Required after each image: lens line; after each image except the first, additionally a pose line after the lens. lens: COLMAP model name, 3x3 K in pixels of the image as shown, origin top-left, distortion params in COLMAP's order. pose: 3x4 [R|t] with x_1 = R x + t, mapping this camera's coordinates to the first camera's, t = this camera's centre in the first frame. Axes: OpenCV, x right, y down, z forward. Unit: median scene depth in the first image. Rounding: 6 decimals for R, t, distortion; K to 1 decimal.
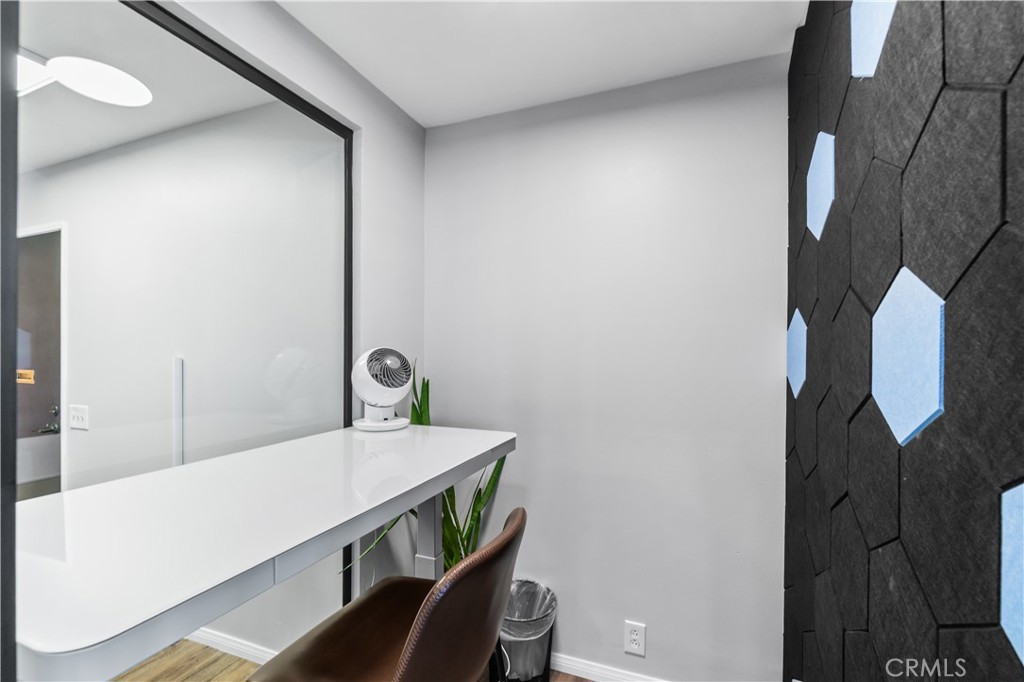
lens RADIAL K [[456.6, 0, 510.9], [0, 456.6, 344.6], [0, 0, 1]] dist [0.009896, 0.003853]
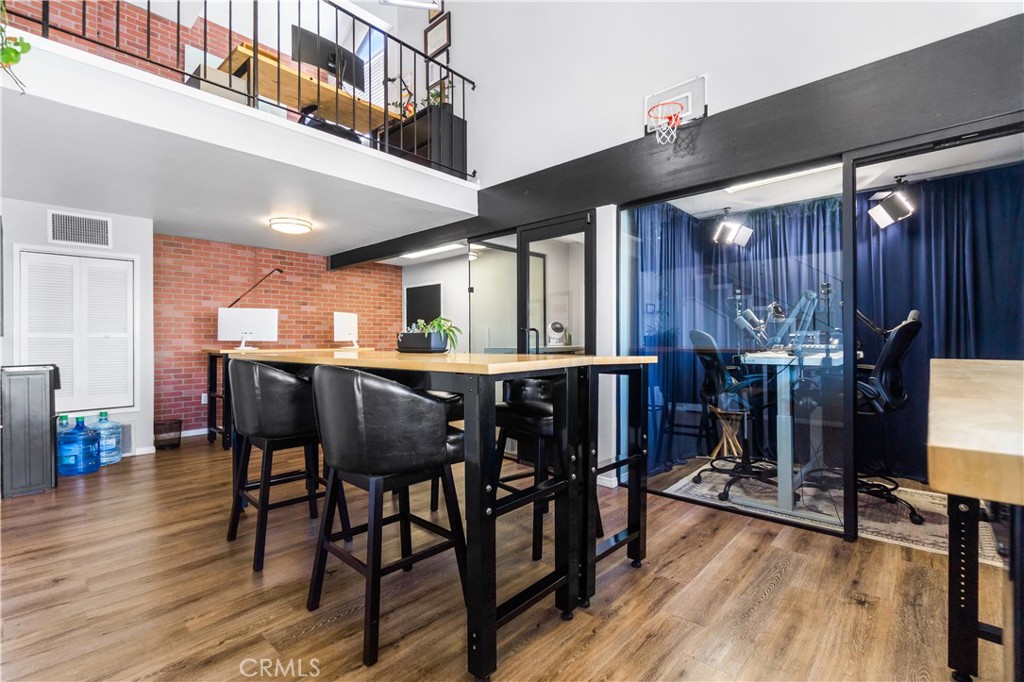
lens RADIAL K [[456.6, 0, 508.8], [0, 456.6, 338.0], [0, 0, 1]] dist [0.009896, 0.003853]
pose [[0.934529, -0.012221, -0.355678, 0.561662], [0.015962, 0.999844, 0.007585, 0.090314], [0.355530, -0.012766, 0.934578, -2.141384]]
